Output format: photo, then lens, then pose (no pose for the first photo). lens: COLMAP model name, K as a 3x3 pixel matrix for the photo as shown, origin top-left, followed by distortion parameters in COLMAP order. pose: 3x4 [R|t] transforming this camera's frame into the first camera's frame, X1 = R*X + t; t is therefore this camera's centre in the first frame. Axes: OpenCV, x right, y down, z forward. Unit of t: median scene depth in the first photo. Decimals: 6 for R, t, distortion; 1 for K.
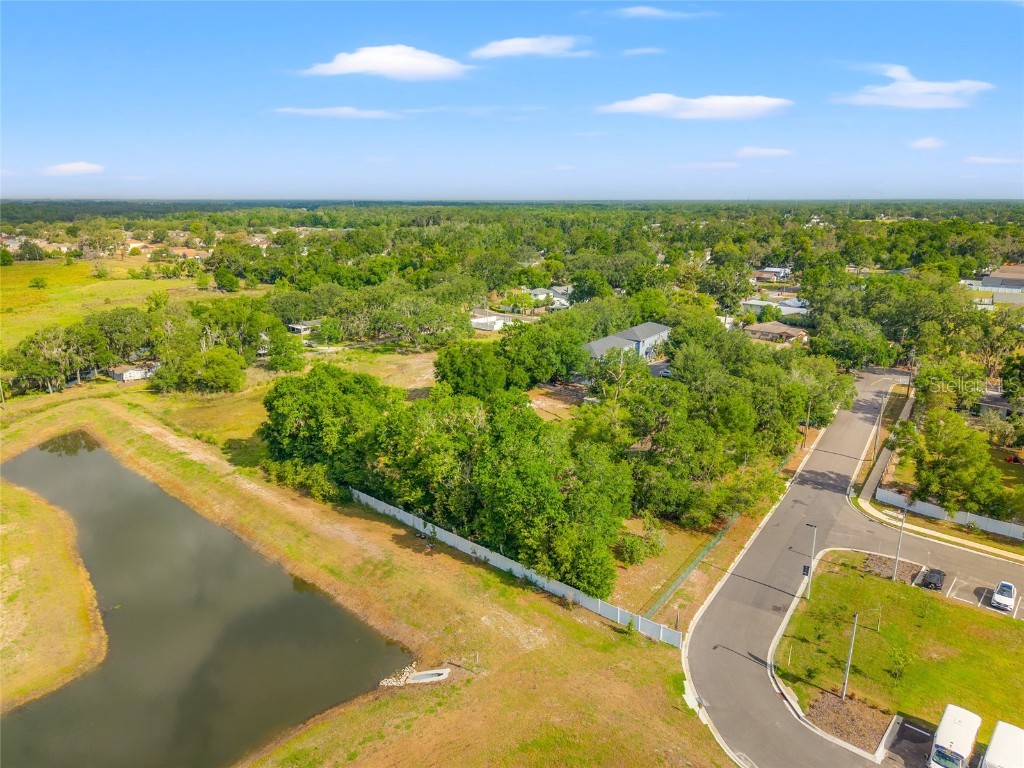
lens RADIAL K [[687.3, 0, 512.0], [0, 687.3, 384.0], [0, 0, 1]] dist [0.029227, -0.022757]
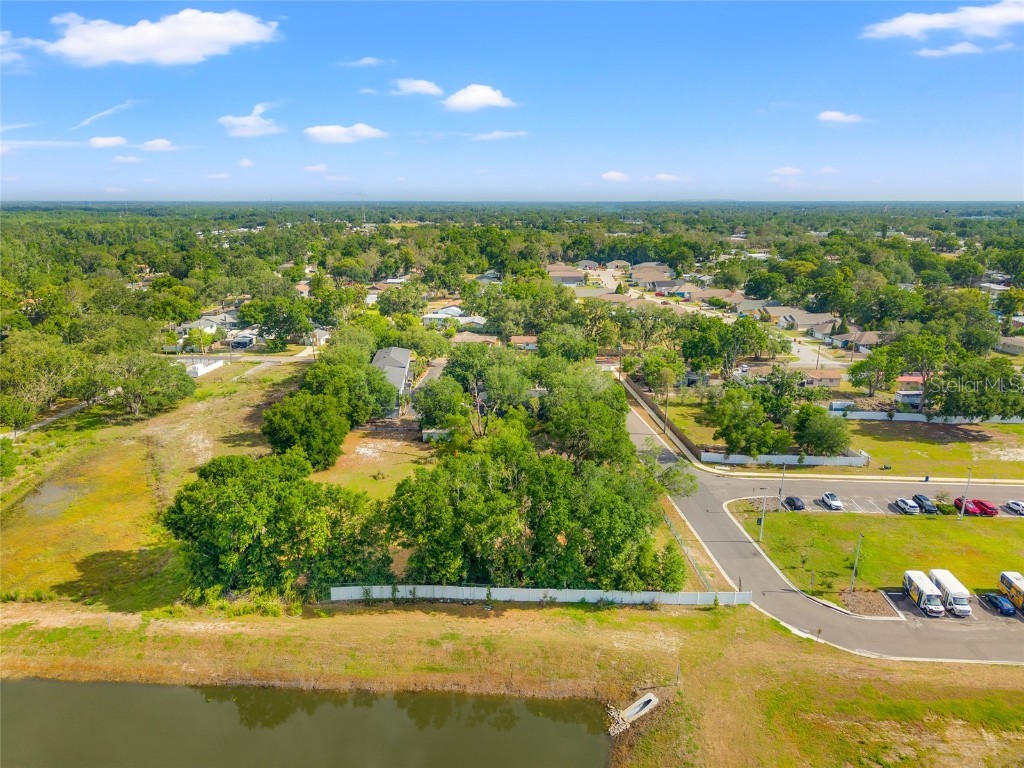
lens RADIAL K [[687.3, 0, 512.0], [0, 687.3, 384.0], [0, 0, 1]] dist [0.029227, -0.022757]
pose [[0.776560, -0.163937, 0.608341, -0.737069], [0.164191, 0.984849, 0.055806, -0.156210], [-0.608272, 0.056548, 0.791712, 0.182987]]
